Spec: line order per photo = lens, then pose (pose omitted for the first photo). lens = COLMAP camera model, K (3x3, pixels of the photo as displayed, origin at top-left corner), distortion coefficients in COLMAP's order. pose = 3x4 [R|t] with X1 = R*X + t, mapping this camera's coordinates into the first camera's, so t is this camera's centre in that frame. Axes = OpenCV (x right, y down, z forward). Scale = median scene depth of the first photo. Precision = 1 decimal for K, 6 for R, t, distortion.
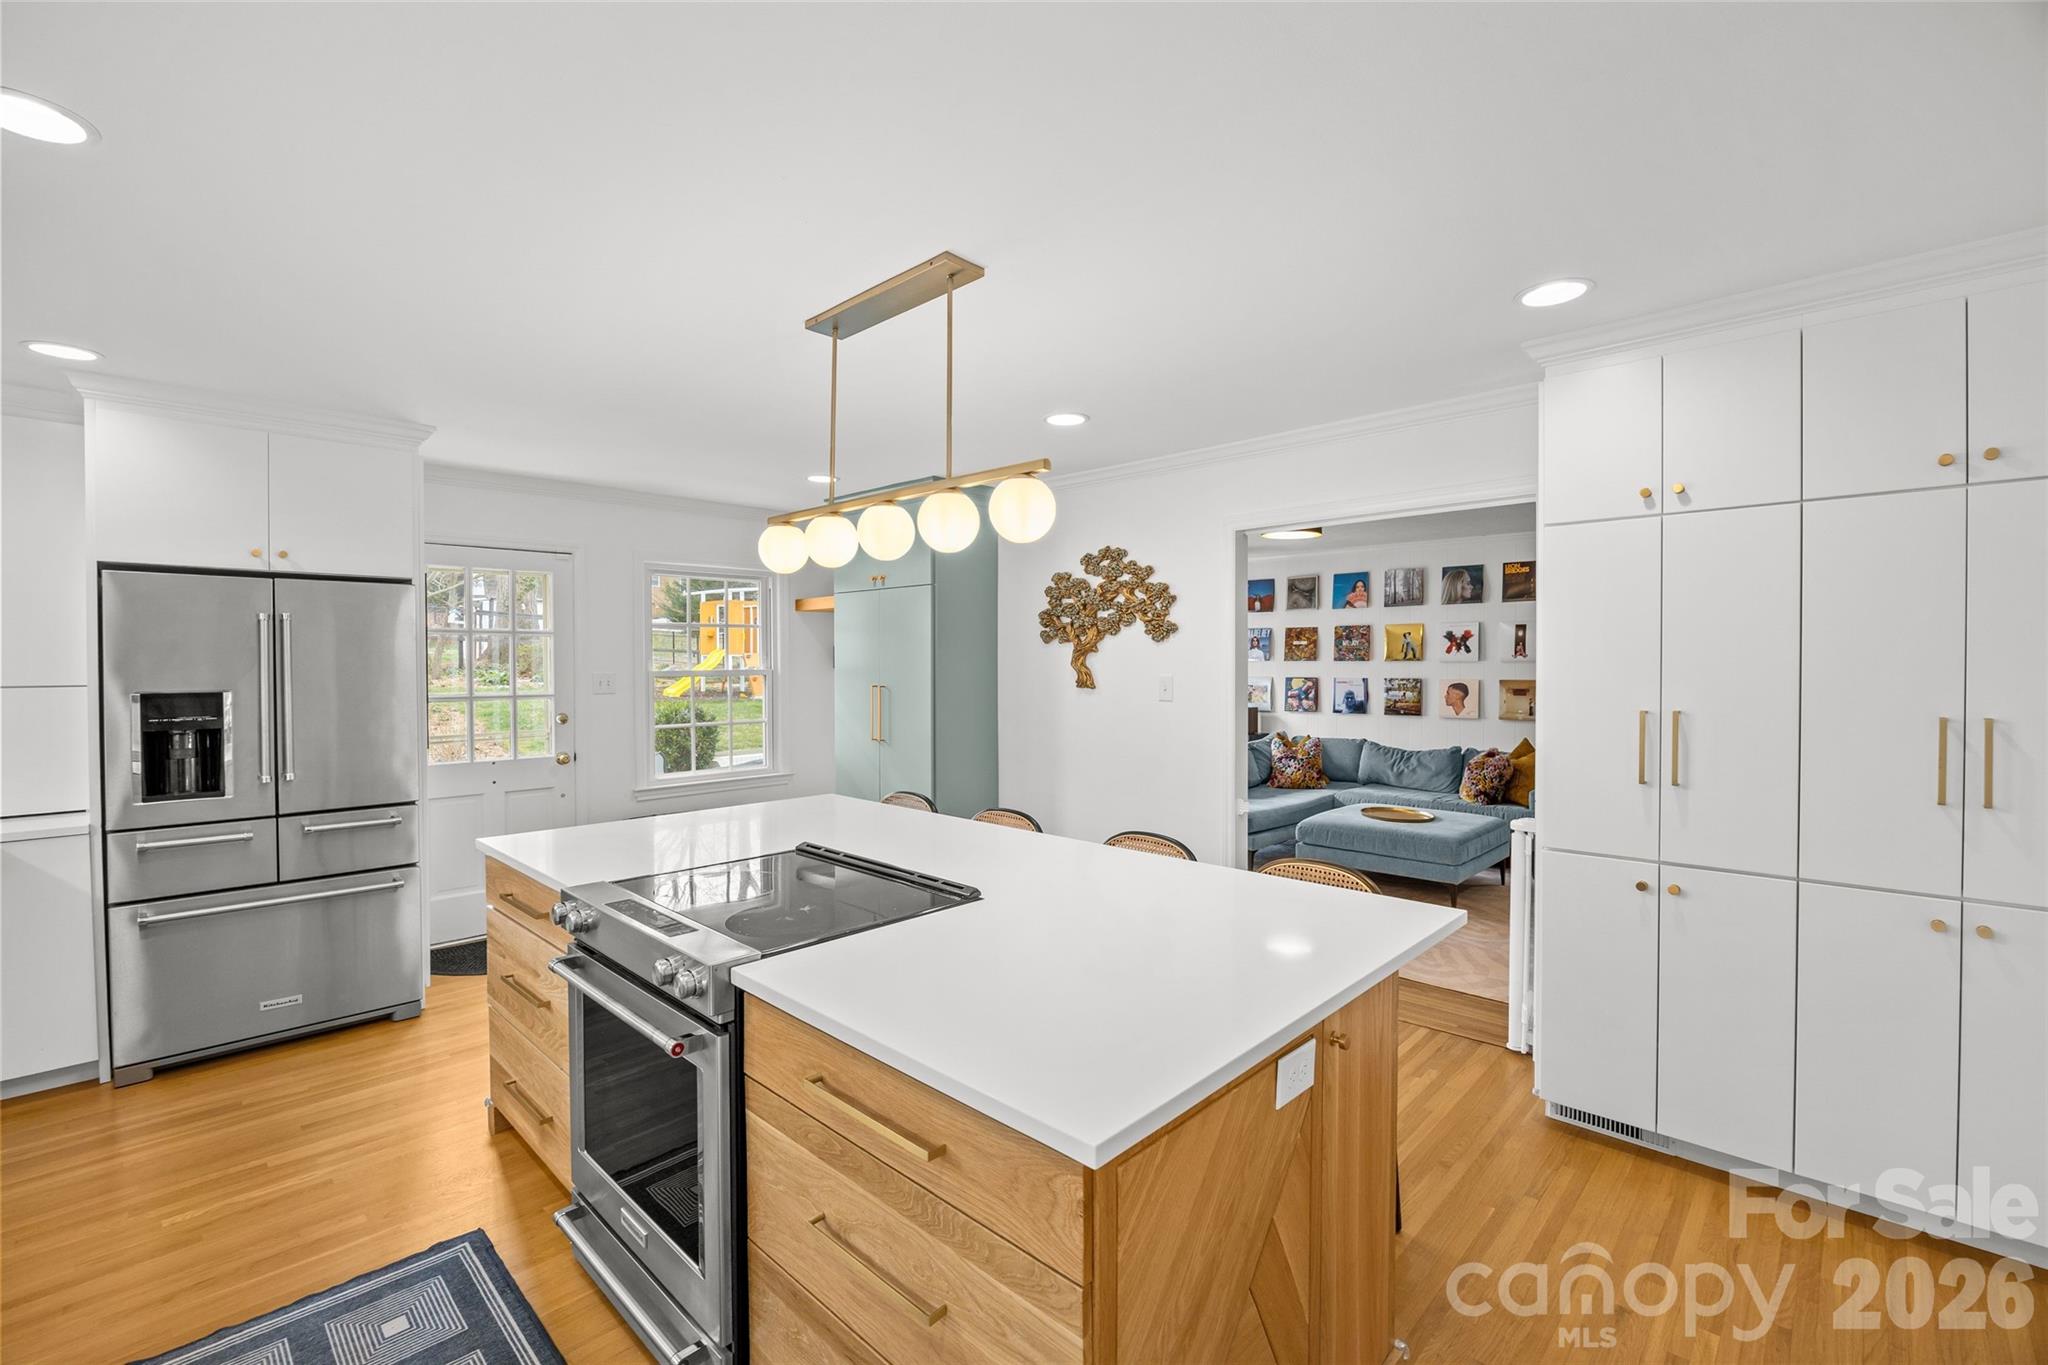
lens RADIAL K [[893.0, 0, 1023.1], [0, 893.0, 680.6], [0, 0, 1]] dist [-0.014904, 0.000298]
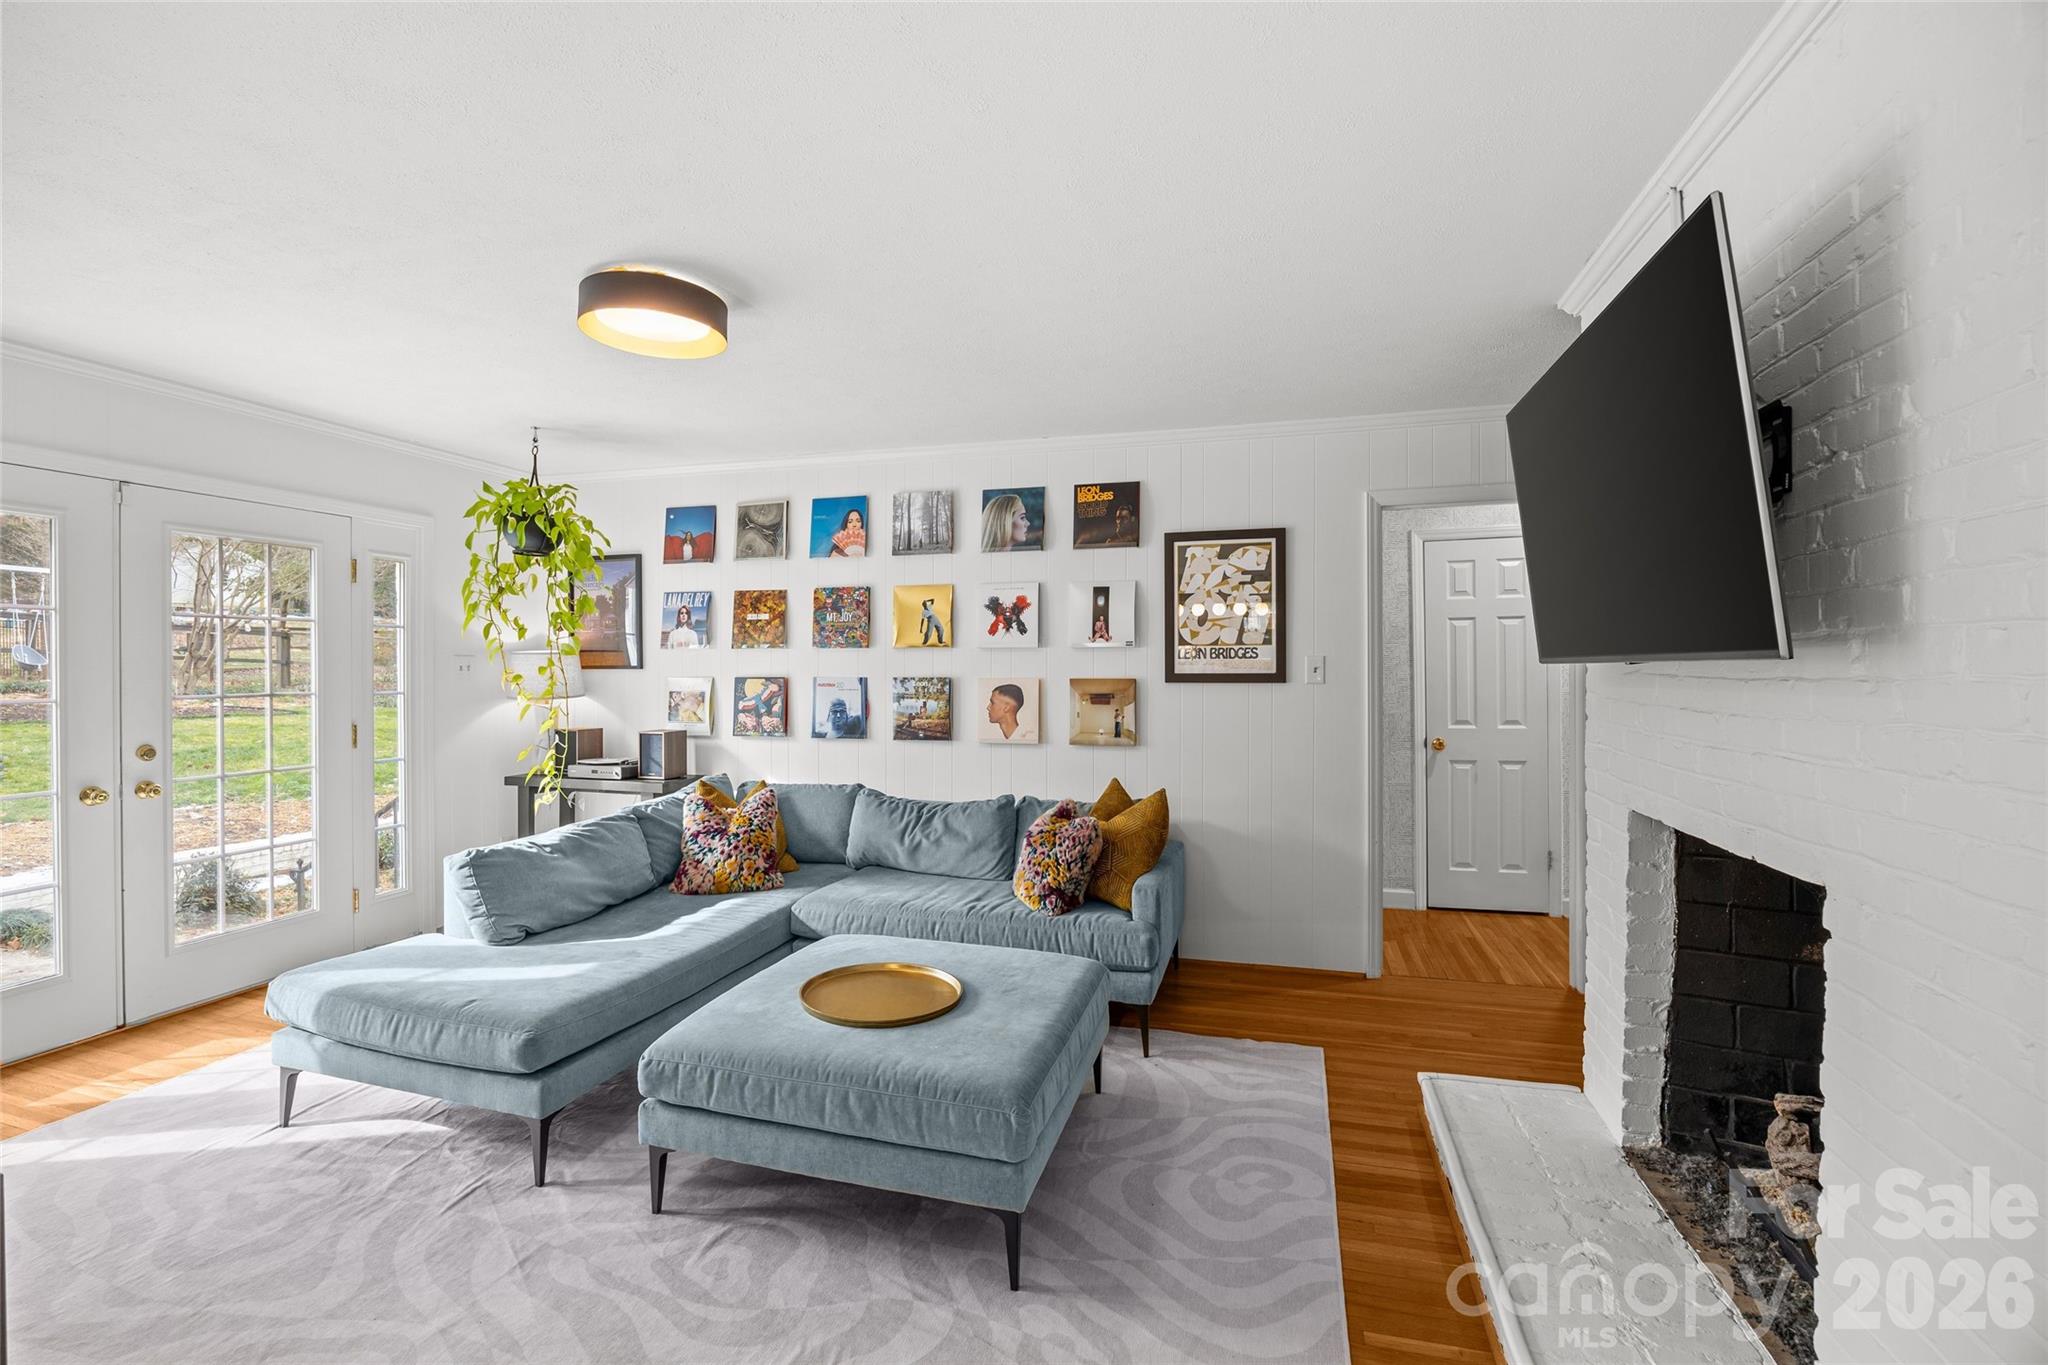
lens RADIAL K [[893.0, 0, 1023.0], [0, 893.0, 675.5], [0, 0, 1]] dist [-0.014904, 0.000298]
pose [[0.886491, -0.002883, 0.462737, 0.213142], [0.007675, 0.999935, -0.008472, 0.001898], [-0.462682, 0.011061, 0.886455, 0.448363]]
